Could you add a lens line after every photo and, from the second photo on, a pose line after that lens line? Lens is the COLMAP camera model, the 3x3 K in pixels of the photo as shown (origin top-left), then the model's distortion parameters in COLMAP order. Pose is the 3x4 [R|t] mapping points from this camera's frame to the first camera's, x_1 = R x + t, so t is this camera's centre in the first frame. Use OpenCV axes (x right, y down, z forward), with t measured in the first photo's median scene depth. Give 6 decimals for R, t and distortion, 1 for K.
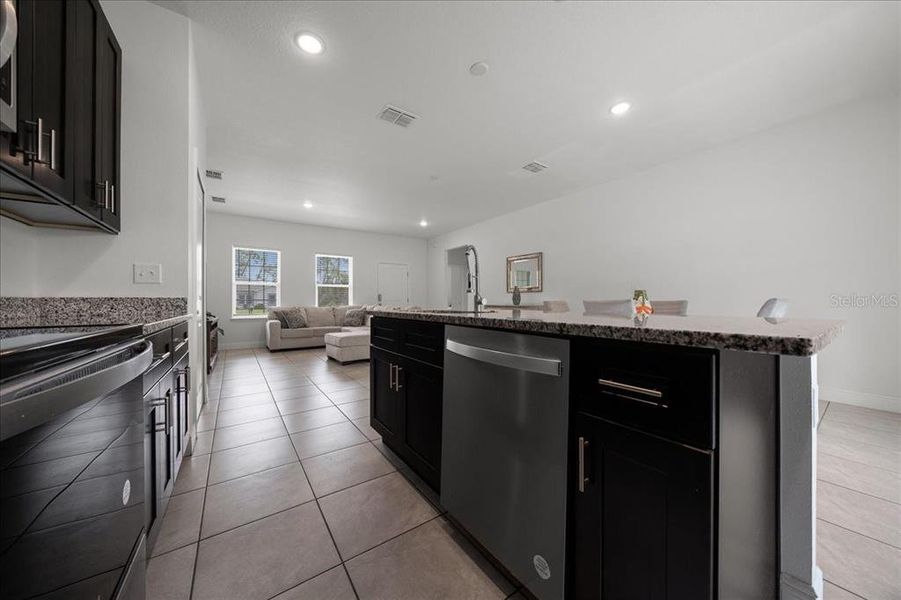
lens RADIAL K [[308.3, 0, 448.6], [0, 308.3, 297.1], [0, 0, 1]] dist [-0.008543, 0.001170]
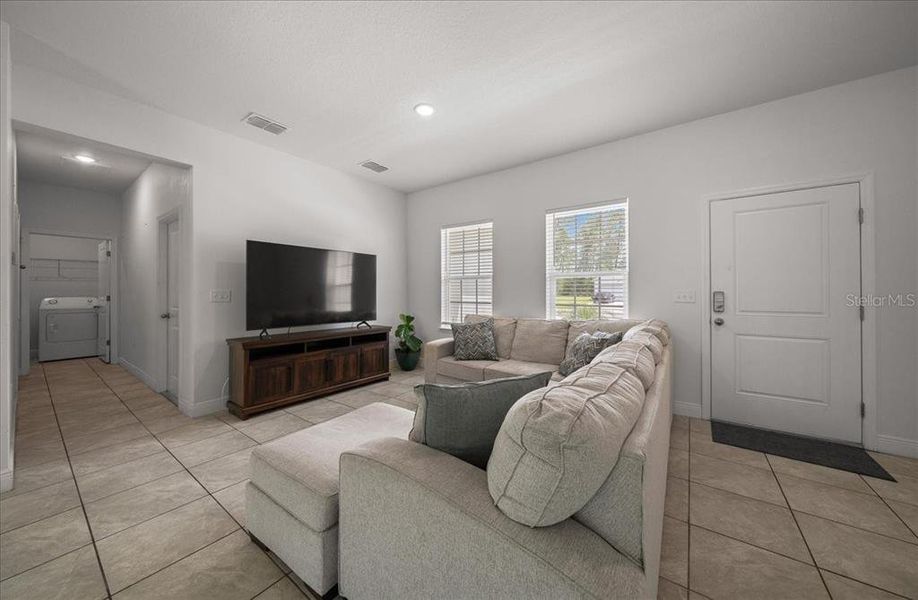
lens RADIAL K [[320.3, 0, 452.6], [0, 320.3, 294.5], [0, 0, 1]] dist [-0.002778, -0.000340]
pose [[0.318305, 0.011302, -0.947921, 0.015619], [0.015304, 0.999737, 0.017059, -0.020499], [0.947865, -0.019937, 0.318048, 0.759596]]
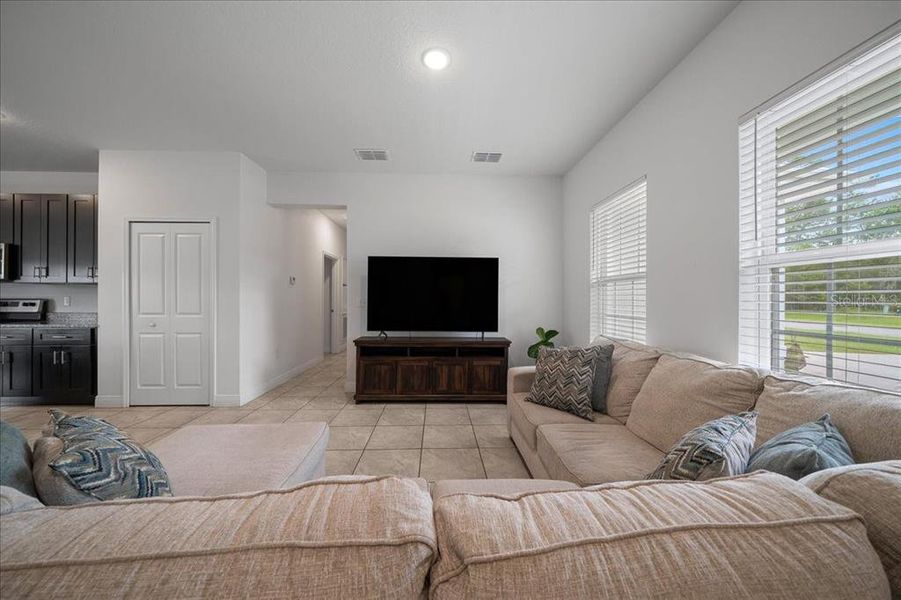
lens RADIAL K [[308.3, 0, 448.4], [0, 308.3, 300.1], [0, 0, 1]] dist [-0.008543, 0.001170]
pose [[-0.540270, 0.005559, -0.841474, -0.138560], [0.013211, 0.999911, -0.001876, -0.016075], [0.841388, -0.012130, -0.540295, 1.031795]]
